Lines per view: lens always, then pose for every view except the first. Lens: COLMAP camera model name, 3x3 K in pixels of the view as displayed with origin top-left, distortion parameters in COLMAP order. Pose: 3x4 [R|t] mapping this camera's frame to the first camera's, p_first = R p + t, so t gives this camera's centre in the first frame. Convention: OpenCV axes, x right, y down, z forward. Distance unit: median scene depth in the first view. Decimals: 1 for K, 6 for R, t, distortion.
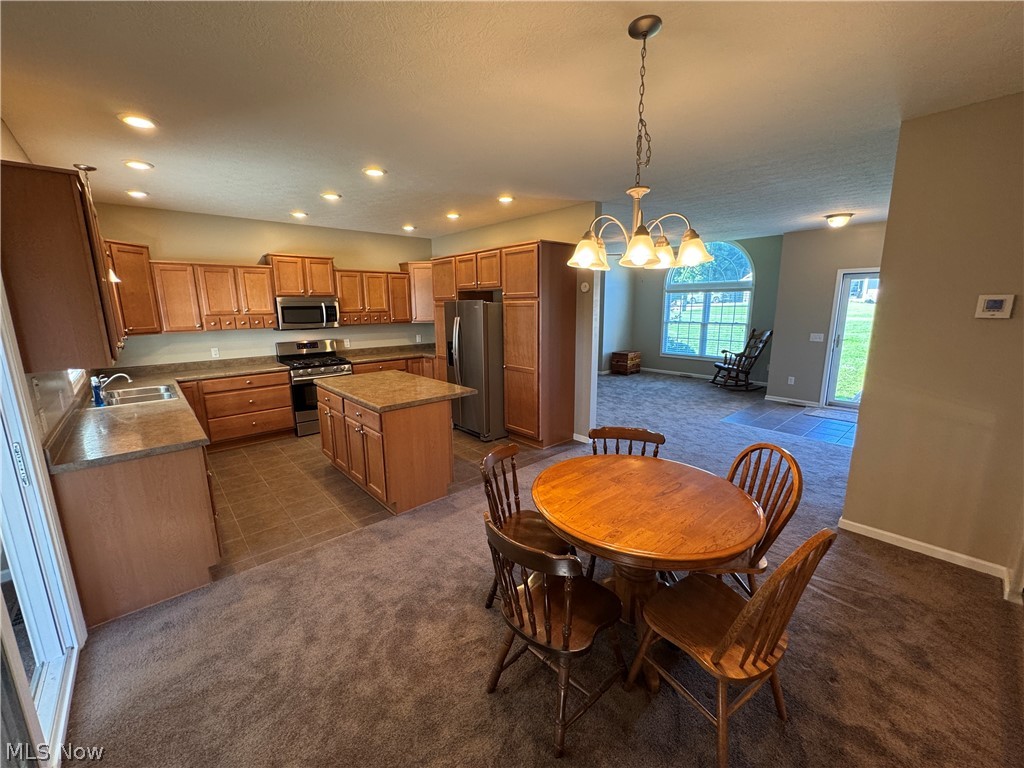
lens RADIAL K [[410.5, 0, 512.0], [0, 410.5, 384.0], [0, 0, 1]] dist [-0.001698, 0.000491]
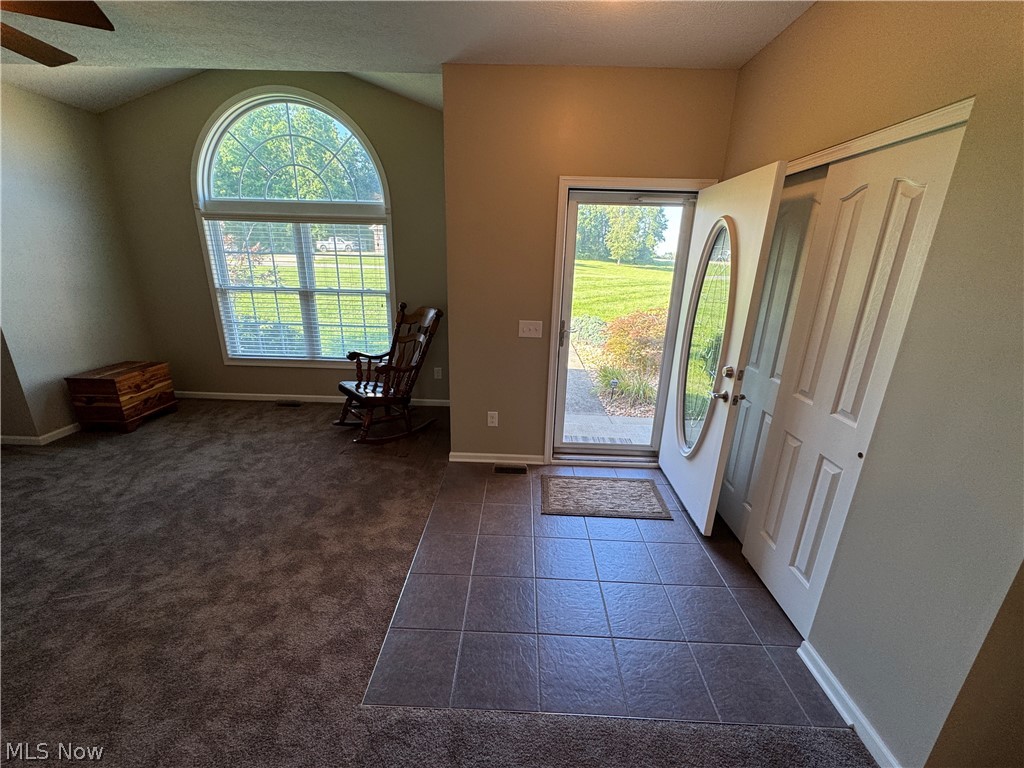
lens RADIAL K [[410.5, 0, 512.0], [0, 410.5, 384.0], [0, 0, 1]] dist [-0.001698, 0.000491]
pose [[0.685956, -0.192100, 0.701828, 0.295696], [0.108542, 0.980744, 0.162356, -0.099268], [-0.719502, -0.035191, 0.693598, 0.526562]]
